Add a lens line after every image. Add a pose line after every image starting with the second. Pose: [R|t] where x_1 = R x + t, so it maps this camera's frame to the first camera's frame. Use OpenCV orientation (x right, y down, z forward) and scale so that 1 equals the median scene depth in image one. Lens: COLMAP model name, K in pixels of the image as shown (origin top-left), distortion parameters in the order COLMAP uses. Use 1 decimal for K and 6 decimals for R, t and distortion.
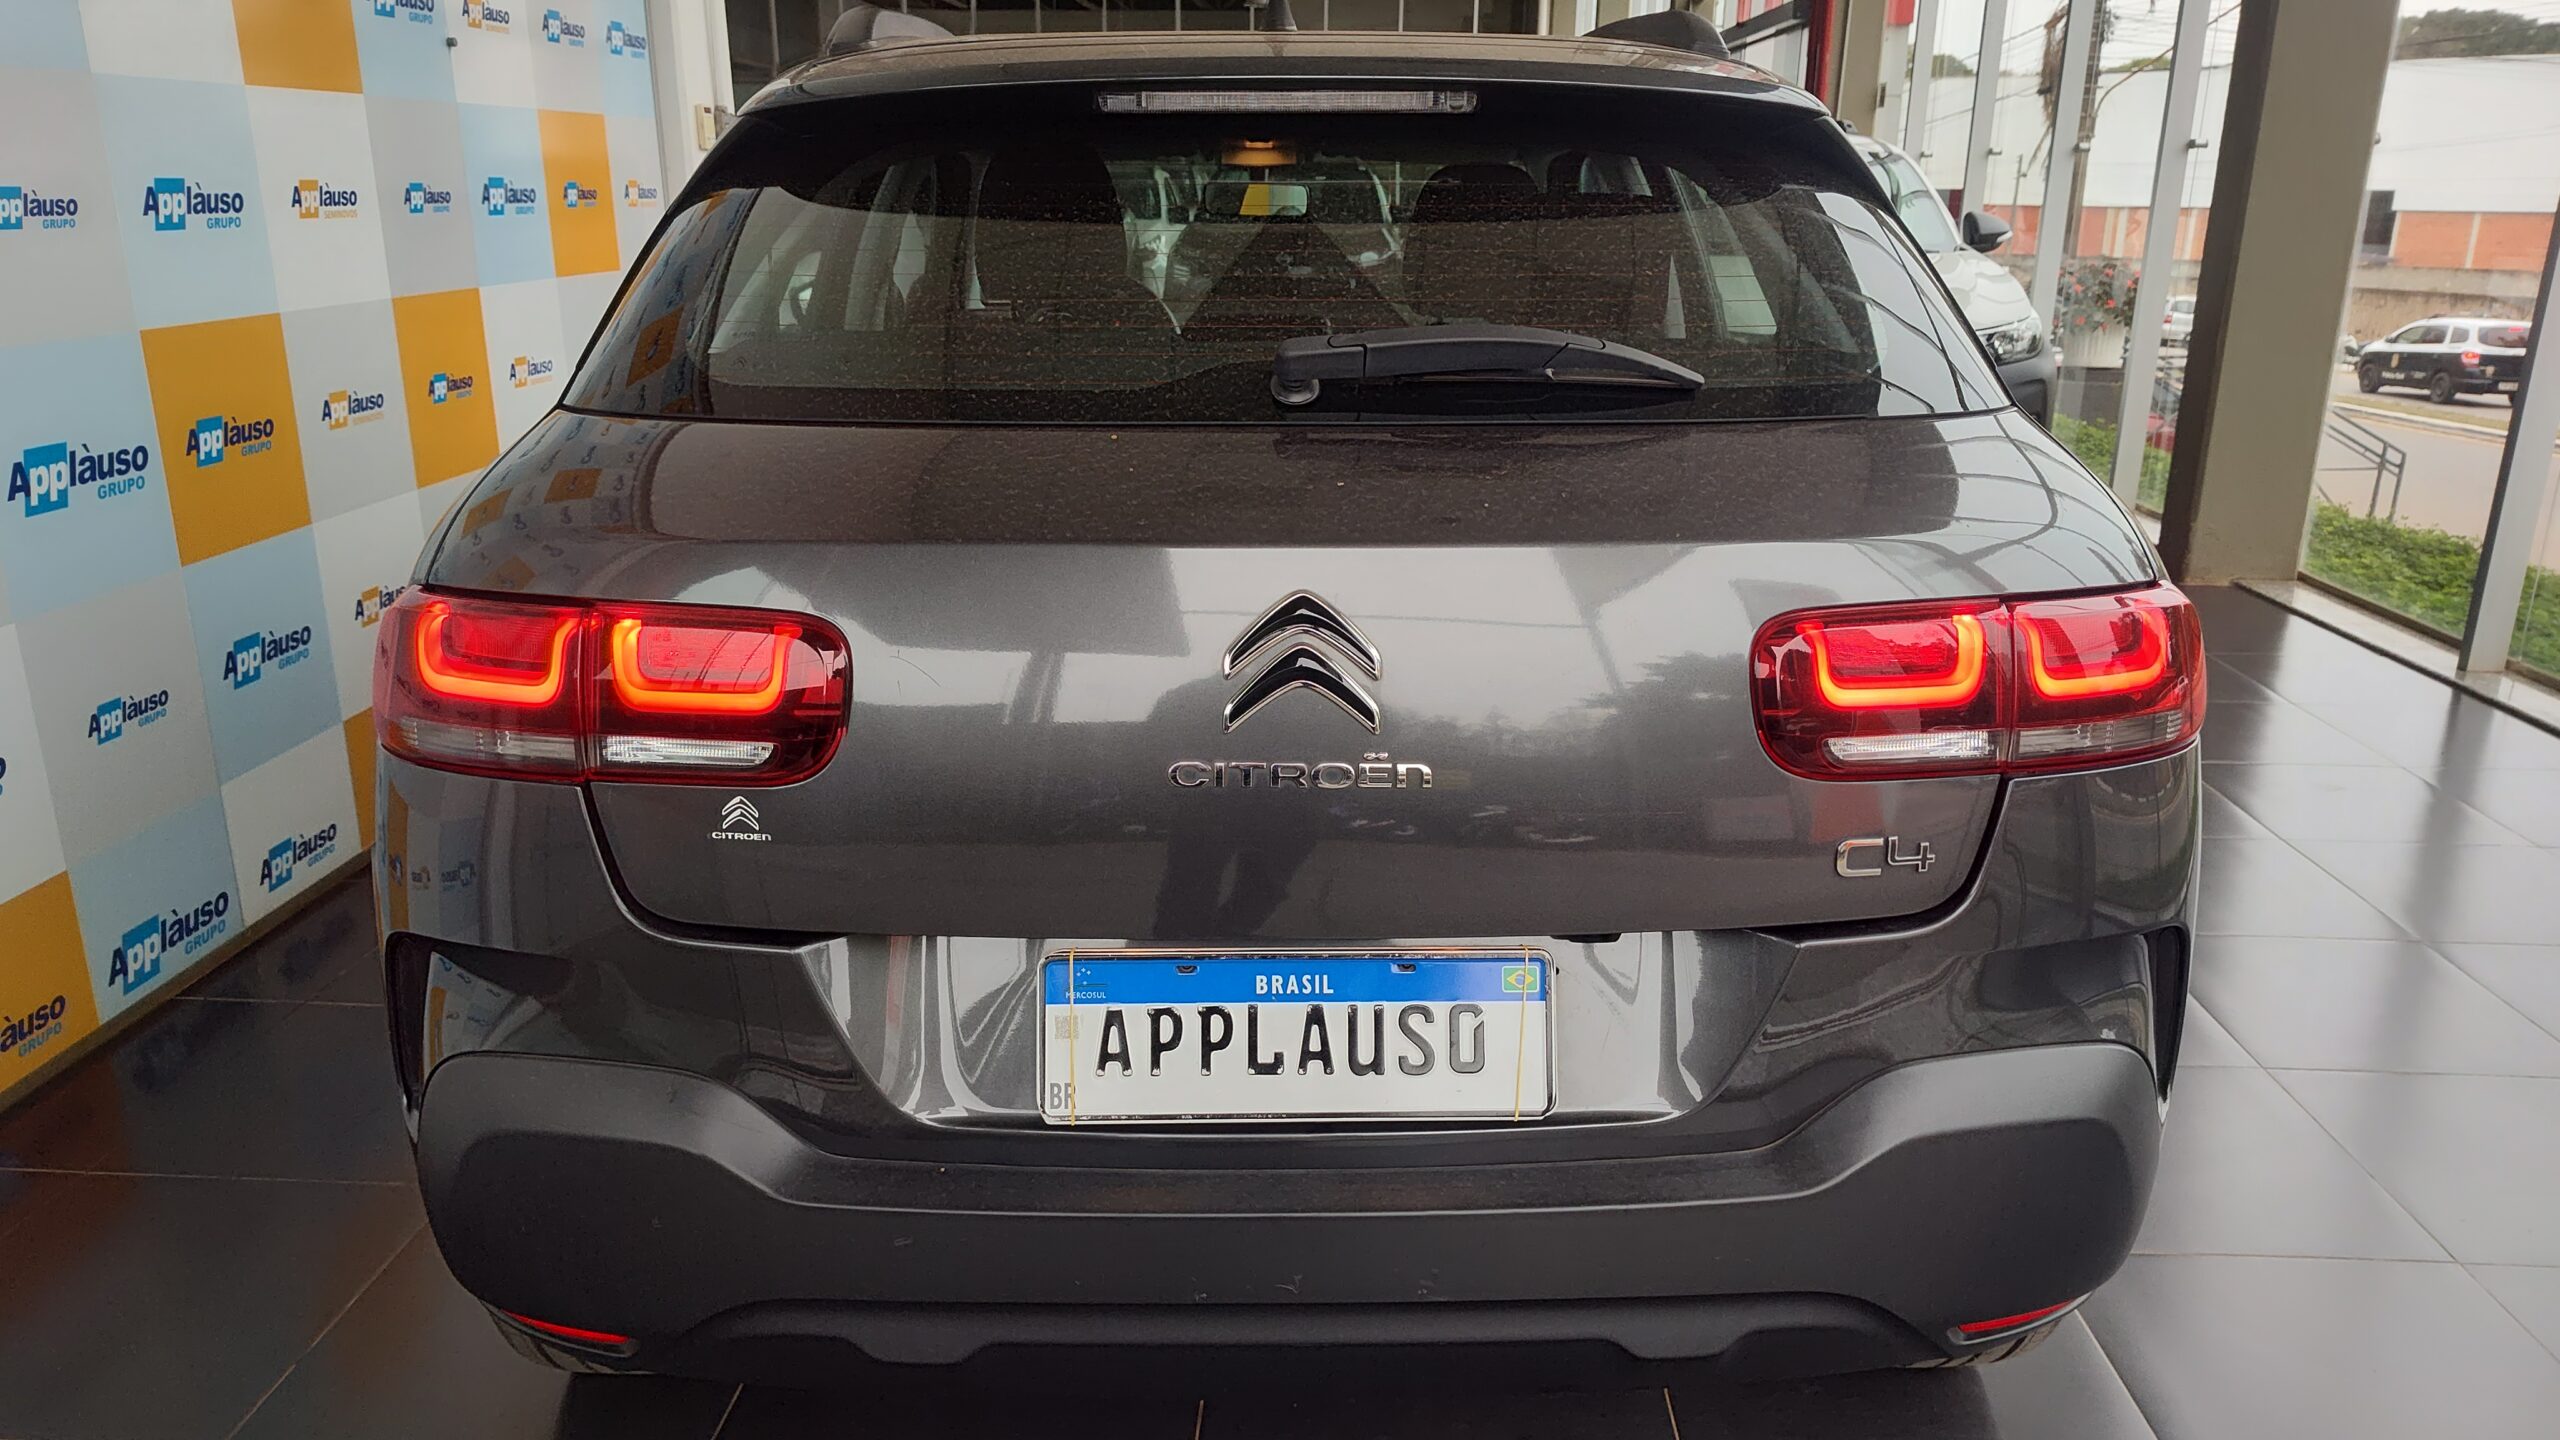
lens RADIAL K [[1720.9, 0, 1274.9], [0, 1720.9, 742.9], [0, 0, 1]] dist [0.039659, -0.055256]
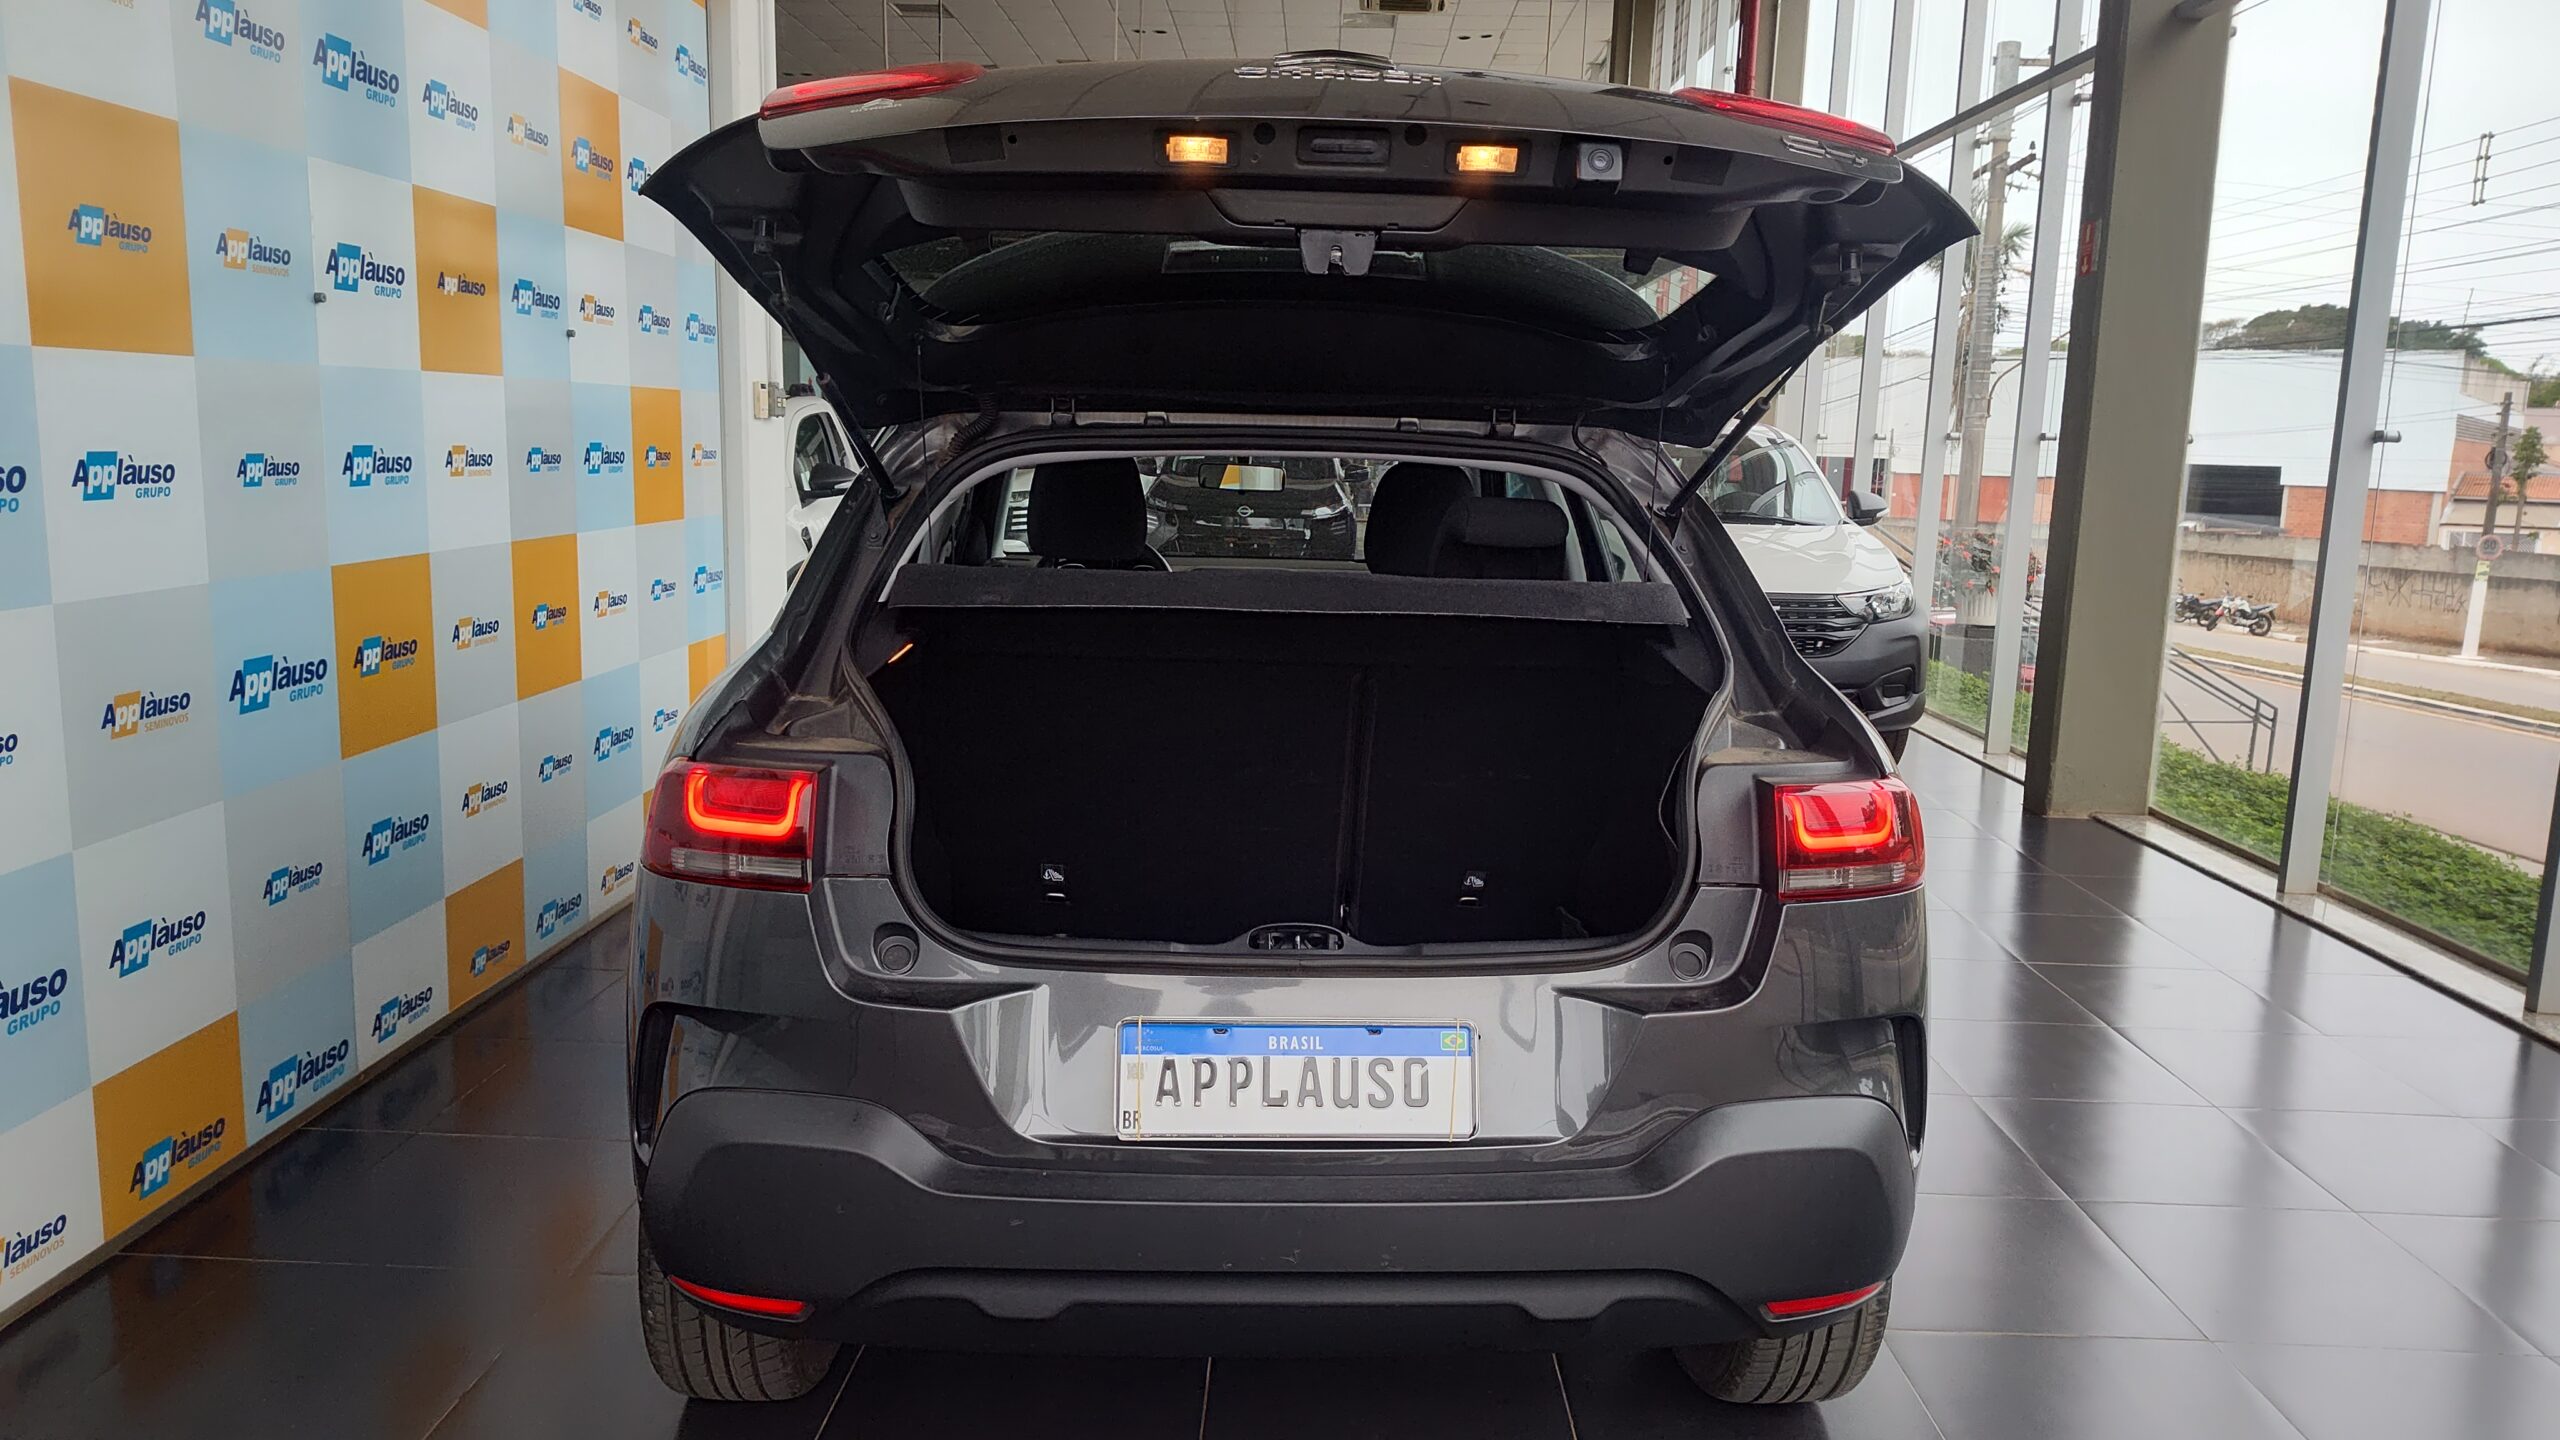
lens RADIAL K [[1720.9, 0, 1274.9], [0, 1720.9, 742.9], [0, 0, 1]] dist [0.039659, -0.055256]
pose [[0.999396, 0.017637, 0.029942, -0.024035], [-0.013407, 0.990615, -0.136025, 0.040090], [-0.032060, 0.135542, 0.990253, -0.201850]]
